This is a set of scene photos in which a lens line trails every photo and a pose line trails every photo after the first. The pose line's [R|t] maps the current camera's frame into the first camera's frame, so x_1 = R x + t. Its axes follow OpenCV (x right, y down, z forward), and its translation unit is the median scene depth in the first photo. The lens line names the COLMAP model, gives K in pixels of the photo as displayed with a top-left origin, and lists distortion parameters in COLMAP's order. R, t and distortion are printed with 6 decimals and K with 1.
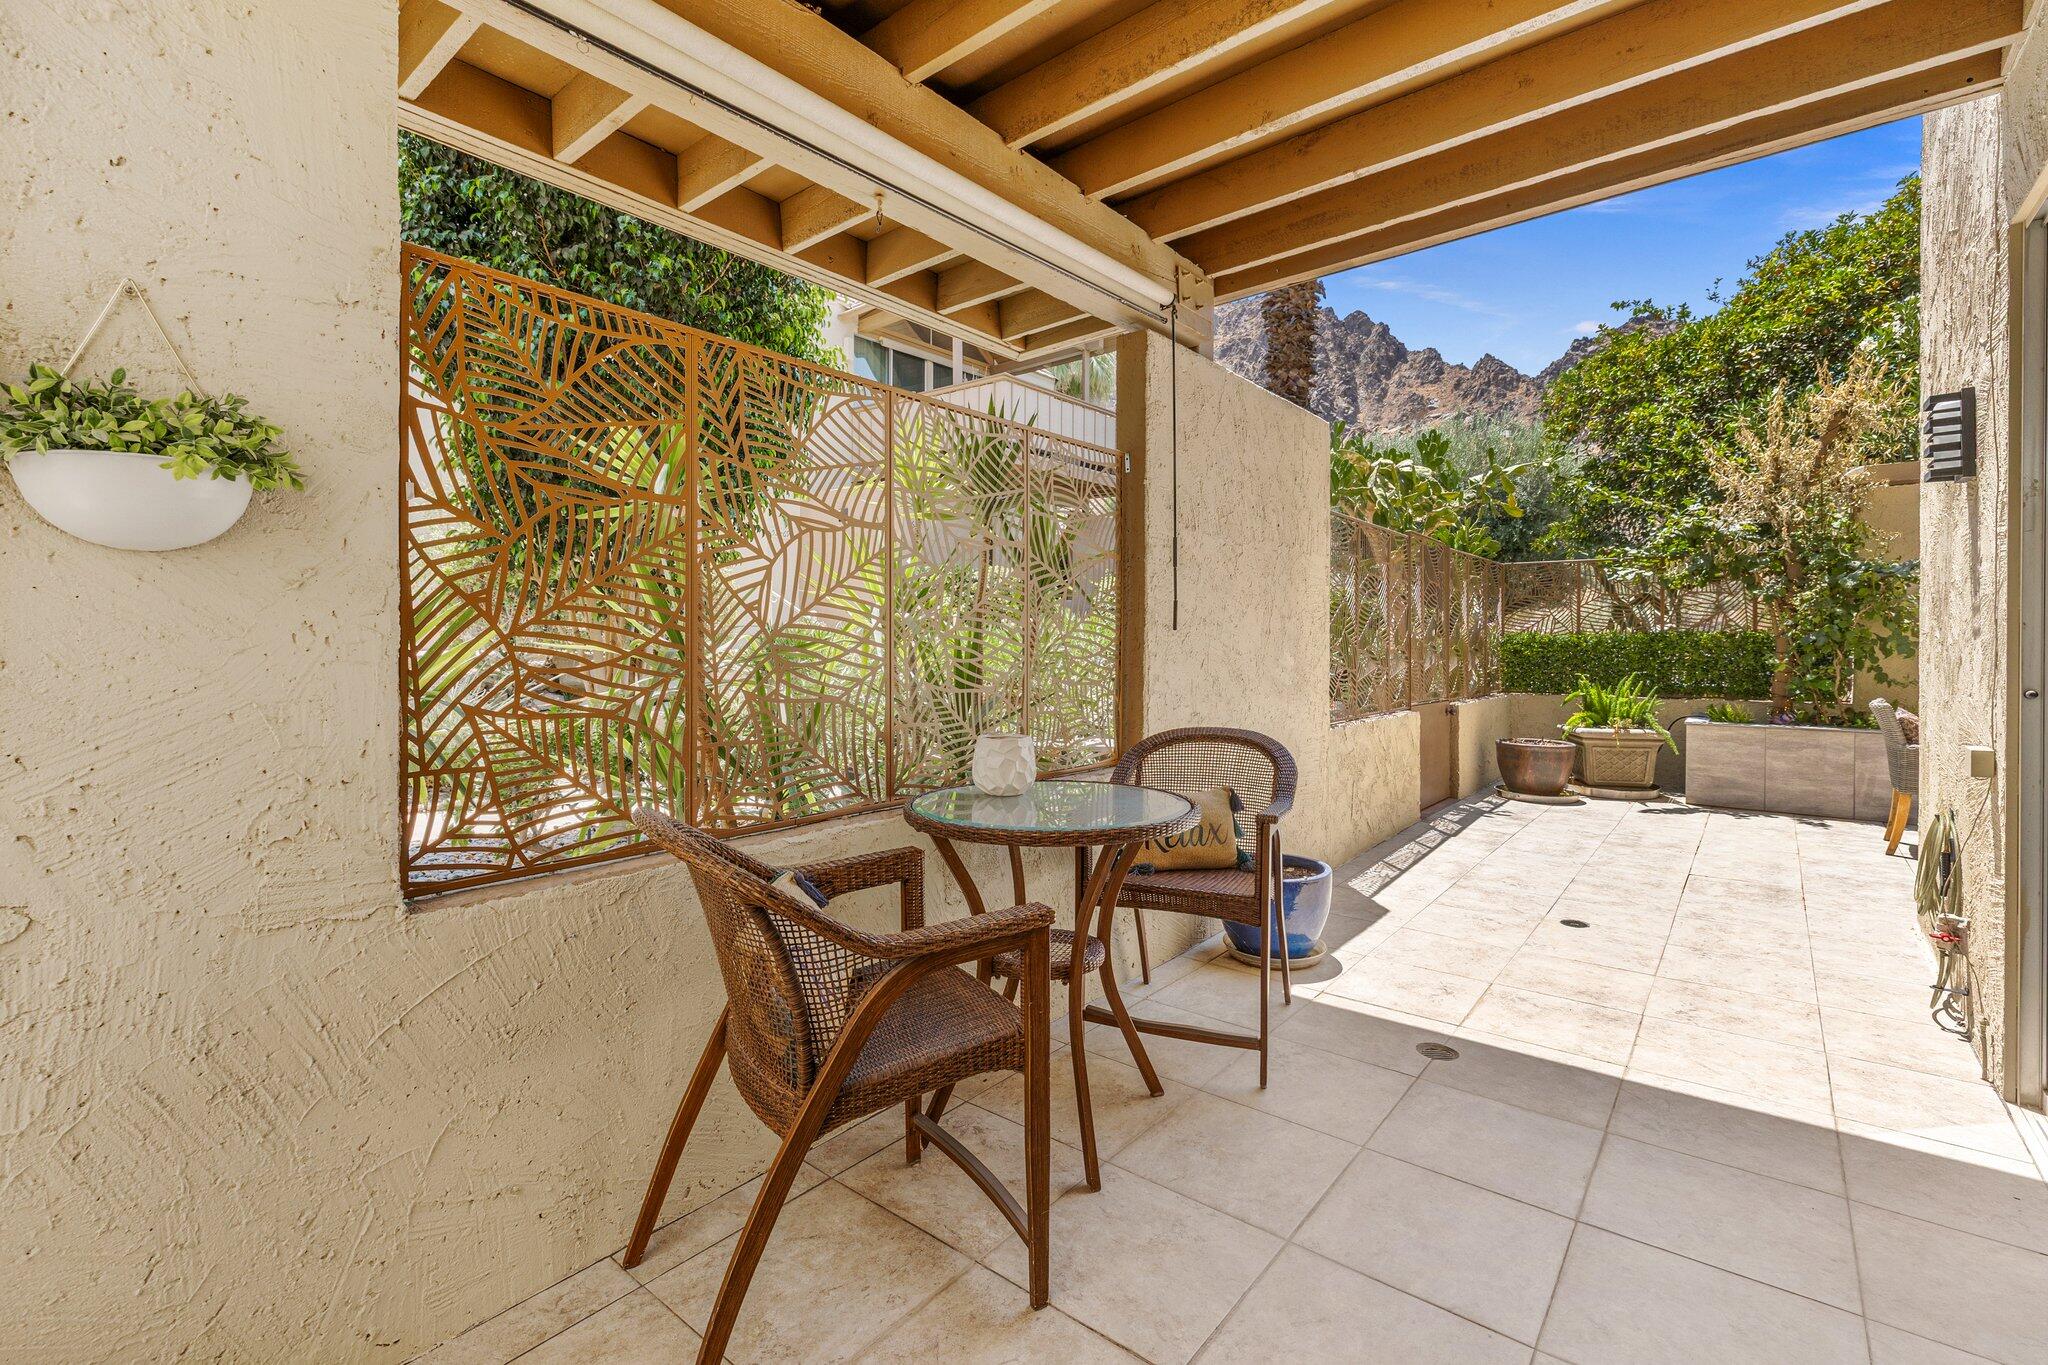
lens RADIAL K [[886.7, 0, 1027.3], [0, 886.7, 643.9], [0, 0, 1]] dist [0.004130, 0.000315]
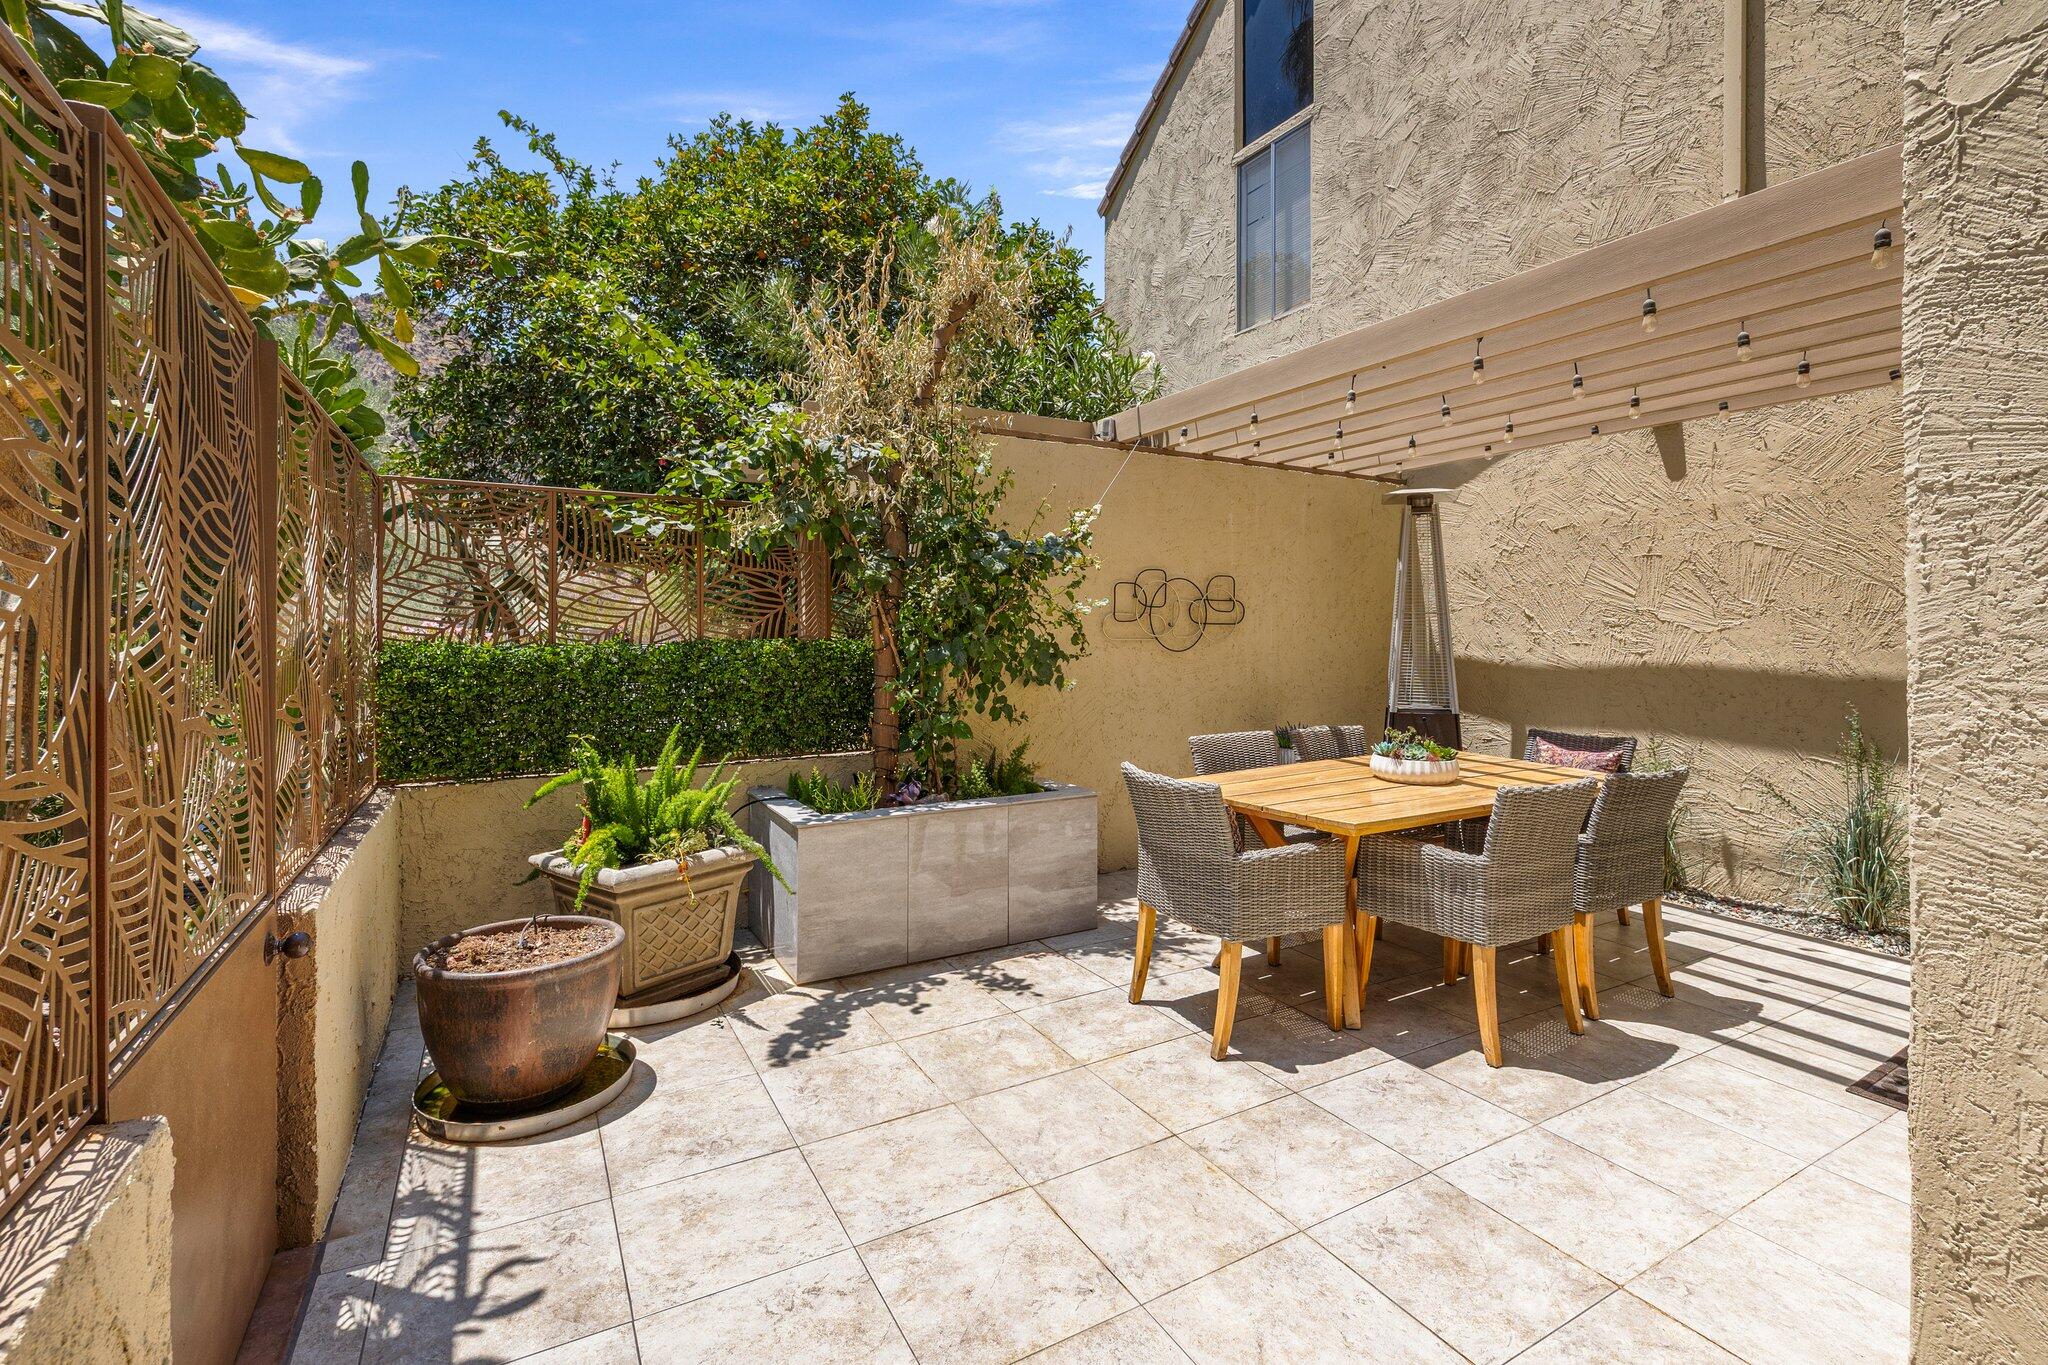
lens RADIAL K [[918.9, 0, 1008.2], [0, 918.9, 637.9], [0, 0, 1]] dist [-0.000164, -0.000394]
pose [[0.367441, -0.005614, 0.930030, 0.440262], [0.001623, 0.999984, 0.005395, -0.028999], [-0.930045, -0.000473, 0.367445, 1.020664]]
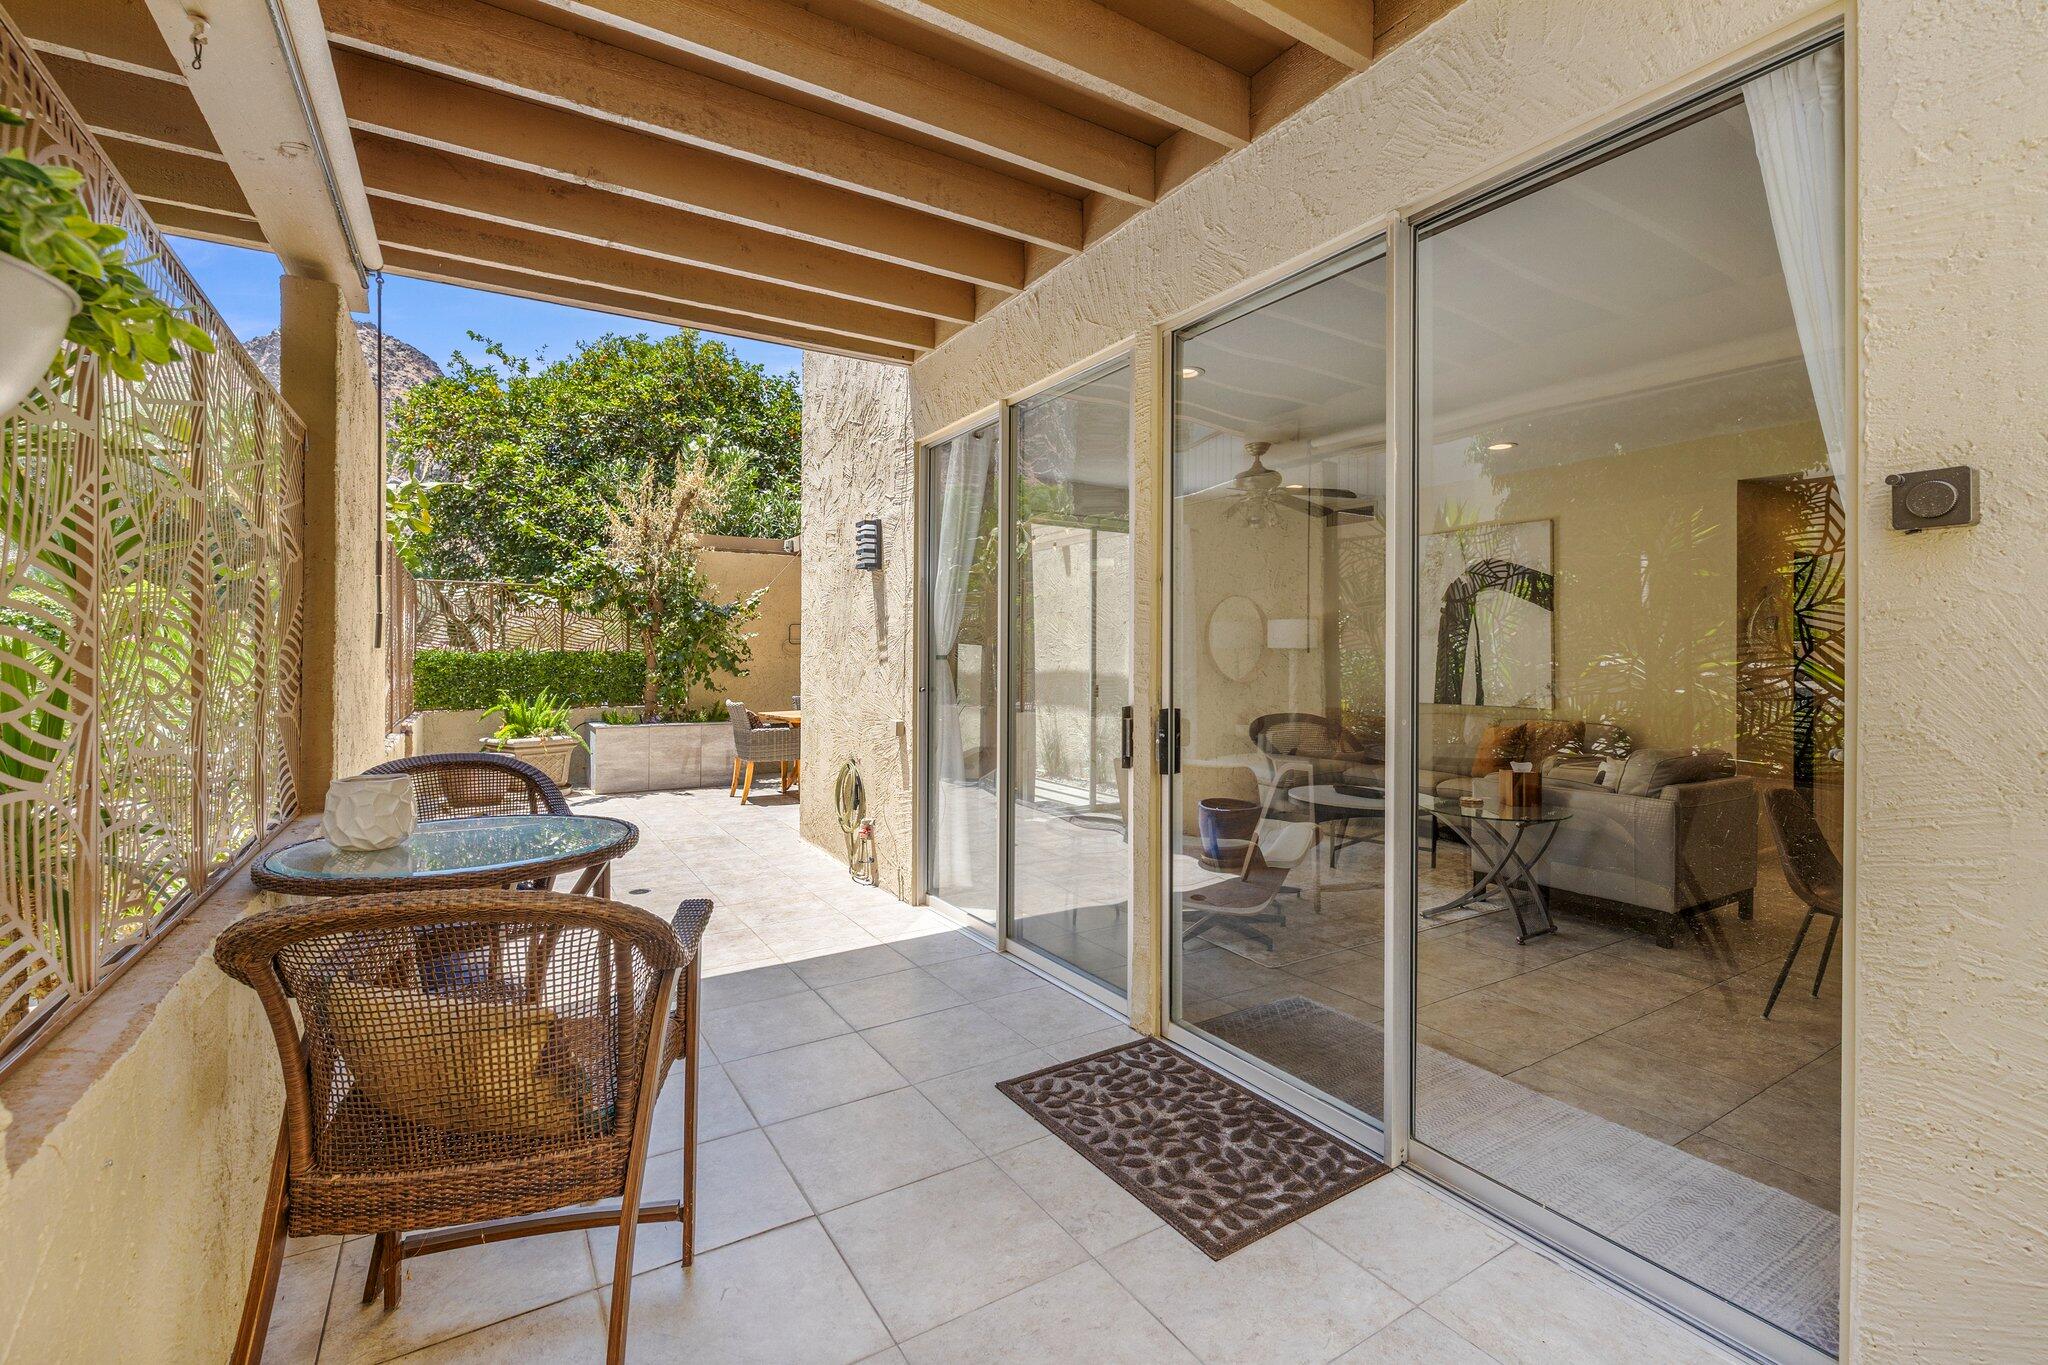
lens RADIAL K [[903.2, 0, 1024.6], [0, 903.2, 661.5], [0, 0, 1]] dist [-0.000034, 0.000091]
pose [[0.318318, -0.000071, 0.947984, -0.341144], [-0.001933, 0.999998, 0.000725, -0.003472], [-0.947982, -0.002063, 0.318317, 0.089209]]
